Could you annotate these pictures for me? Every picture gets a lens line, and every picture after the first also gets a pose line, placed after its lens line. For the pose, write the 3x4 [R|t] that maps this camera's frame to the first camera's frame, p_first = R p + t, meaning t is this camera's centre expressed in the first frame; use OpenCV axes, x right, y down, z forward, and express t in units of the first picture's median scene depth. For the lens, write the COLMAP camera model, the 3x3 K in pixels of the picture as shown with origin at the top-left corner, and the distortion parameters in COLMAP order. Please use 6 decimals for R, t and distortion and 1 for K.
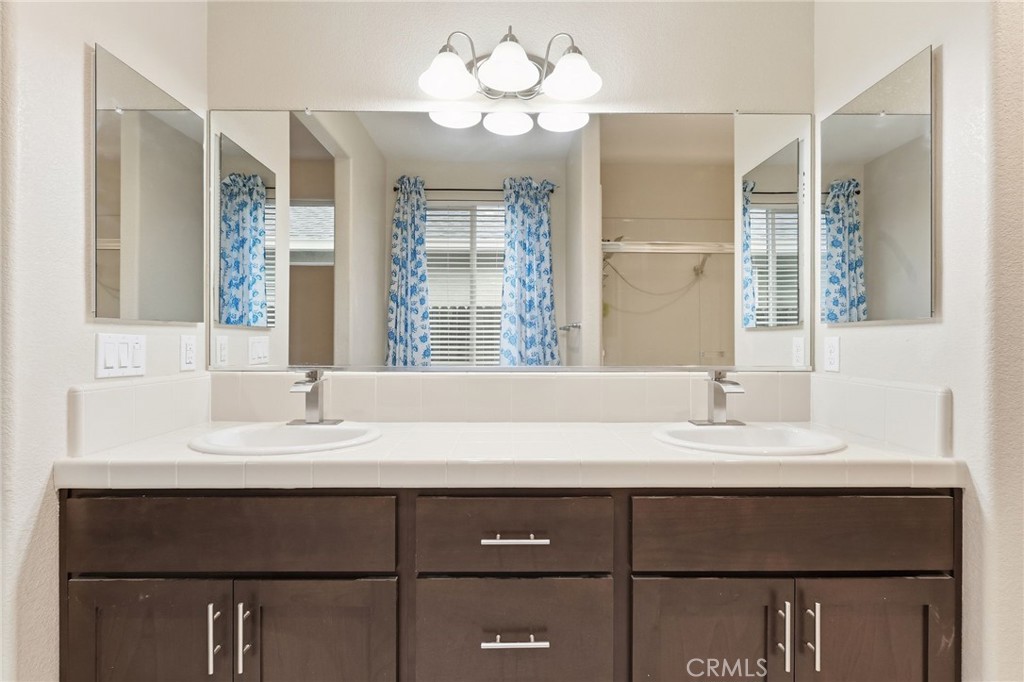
lens RADIAL K [[481.8, 0, 513.9], [0, 481.8, 342.8], [0, 0, 1]] dist [0.000079, 0.000455]
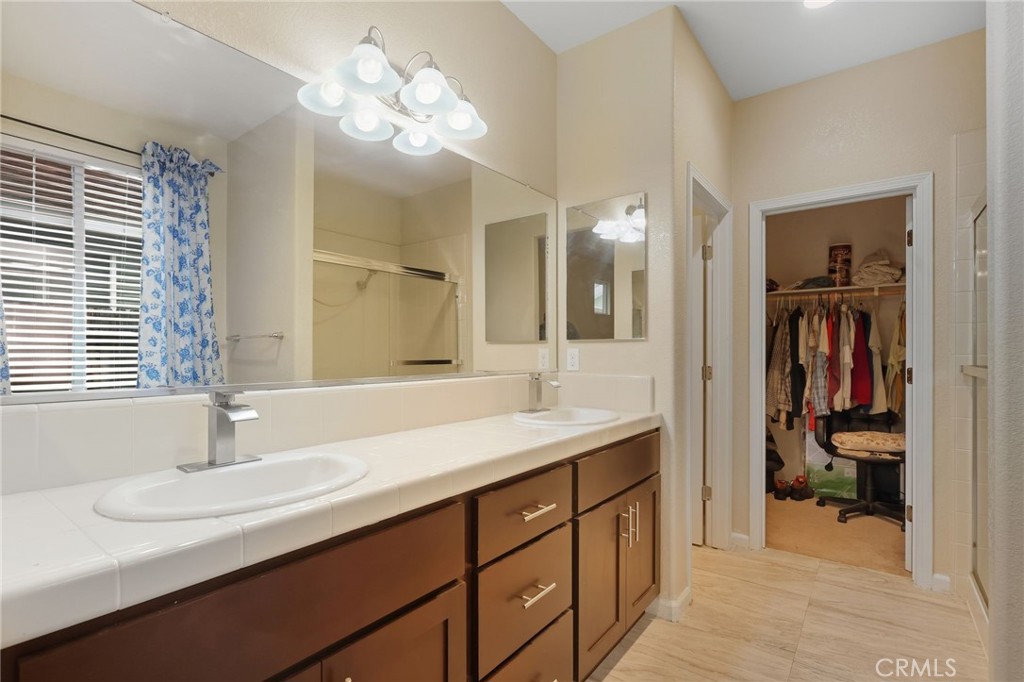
lens RADIAL K [[484.2, 0, 516.9], [0, 484.2, 349.9], [0, 0, 1]] dist [0.001817, 0.000200]
pose [[0.618613, 0.001793, 0.785694, -0.257052], [0.007853, 0.999933, -0.008465, 0.001524], [-0.785657, 0.011406, 0.618557, 0.068361]]
